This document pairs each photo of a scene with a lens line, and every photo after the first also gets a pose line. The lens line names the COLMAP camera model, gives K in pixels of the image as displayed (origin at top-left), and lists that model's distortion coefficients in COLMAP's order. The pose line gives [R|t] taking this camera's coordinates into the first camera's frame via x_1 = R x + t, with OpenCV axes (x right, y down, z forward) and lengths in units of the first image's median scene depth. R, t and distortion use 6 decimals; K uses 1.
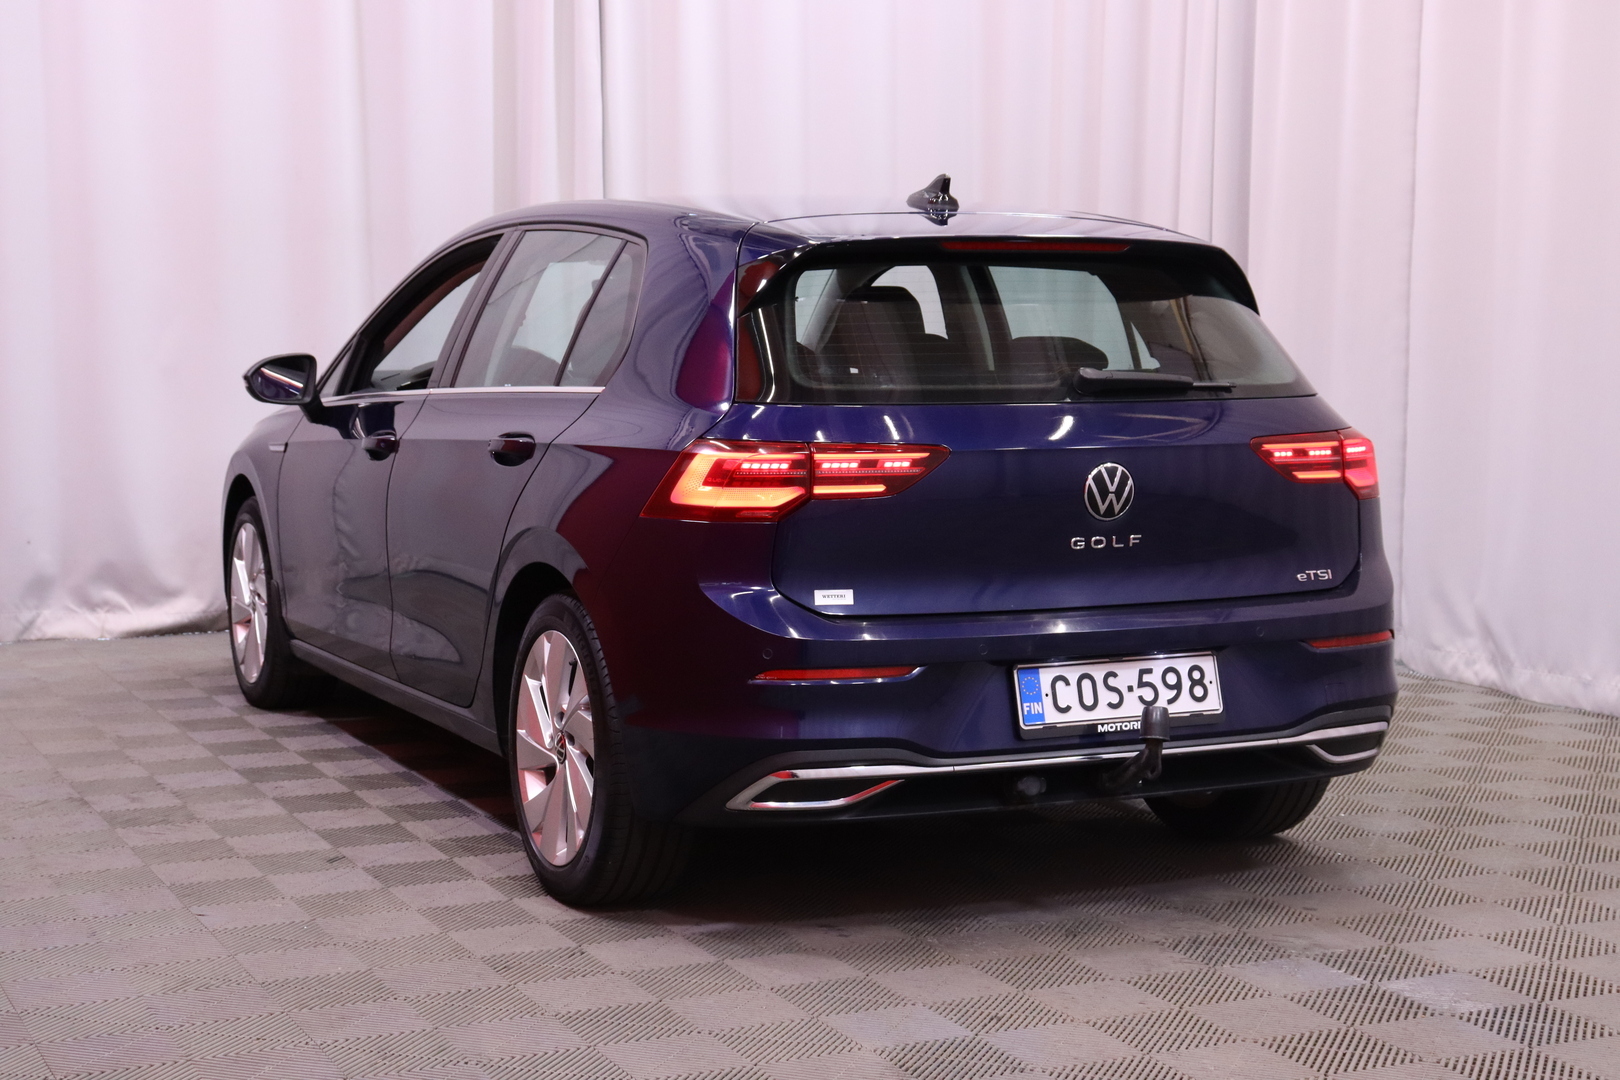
lens RADIAL K [[2679.7, 0, 808.6], [0, 2679.7, 534.1], [0, 0, 1]] dist [-0.023077, 0.000000]
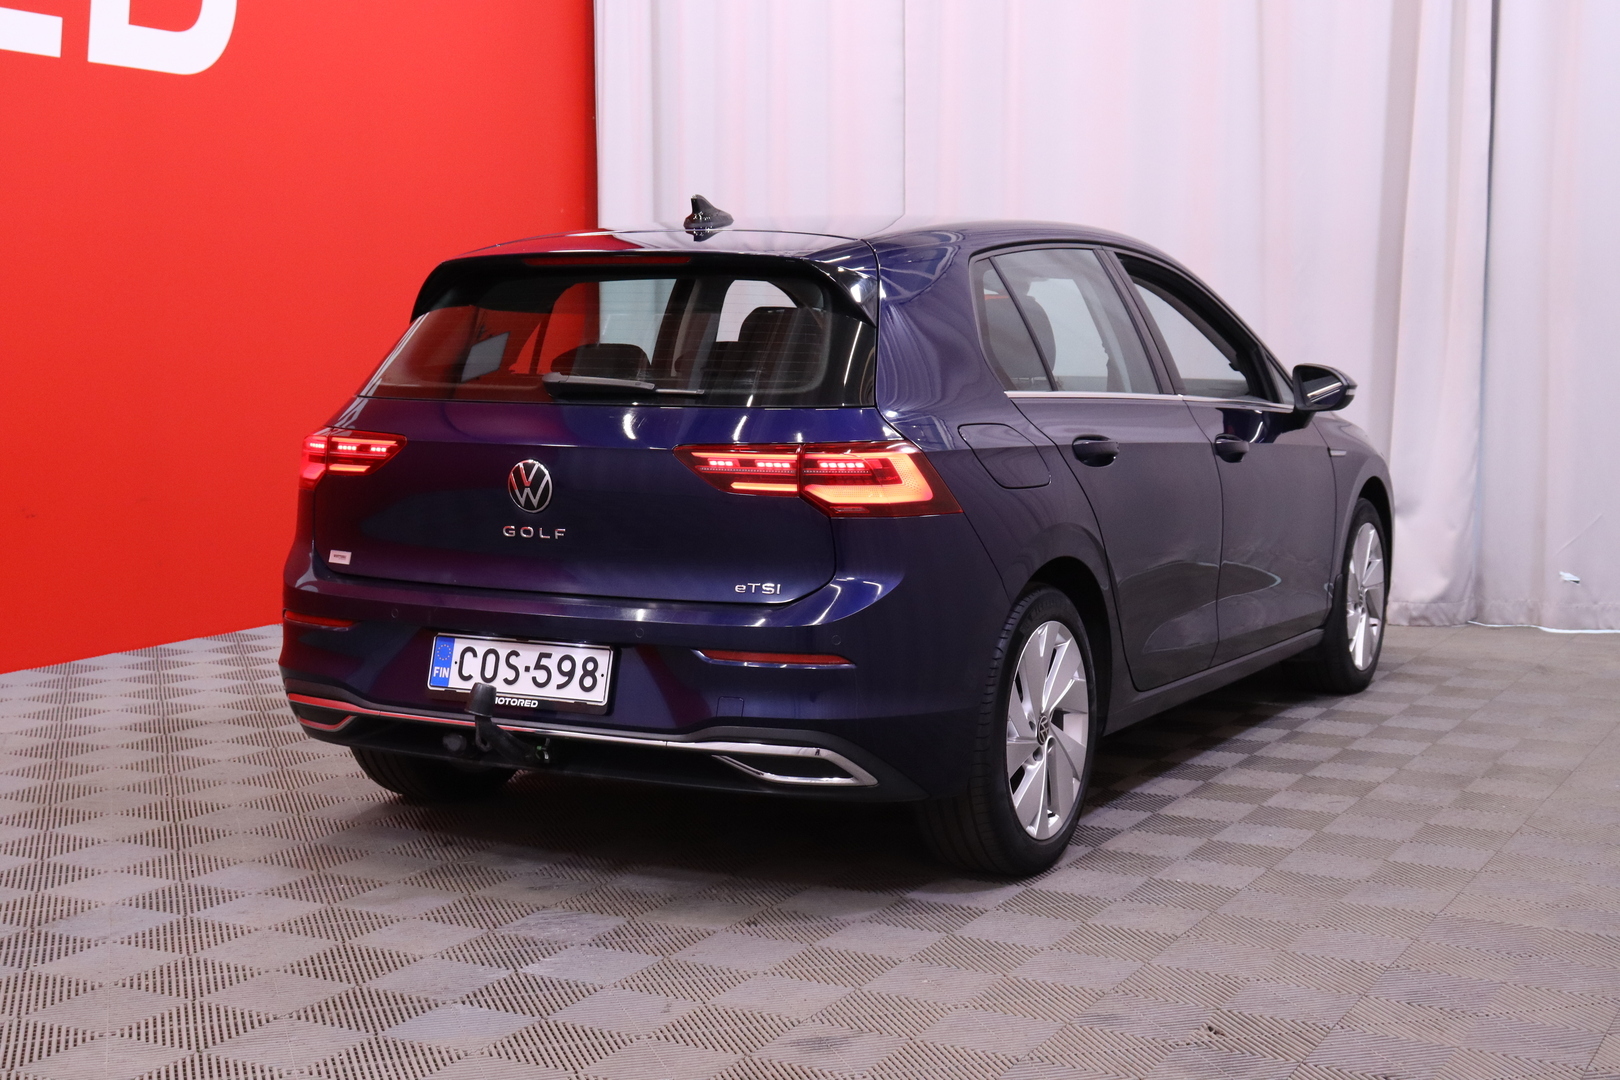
lens RADIAL K [[2534.9, 0, 812.3], [0, 2534.9, 545.3], [0, 0, 1]] dist [-0.043256, 0.000000]
pose [[0.542787, 0.074741, -0.836538, 1.032985], [-0.074969, 0.996368, 0.040378, -0.041828], [0.836518, 0.040798, 0.546419, 0.534909]]
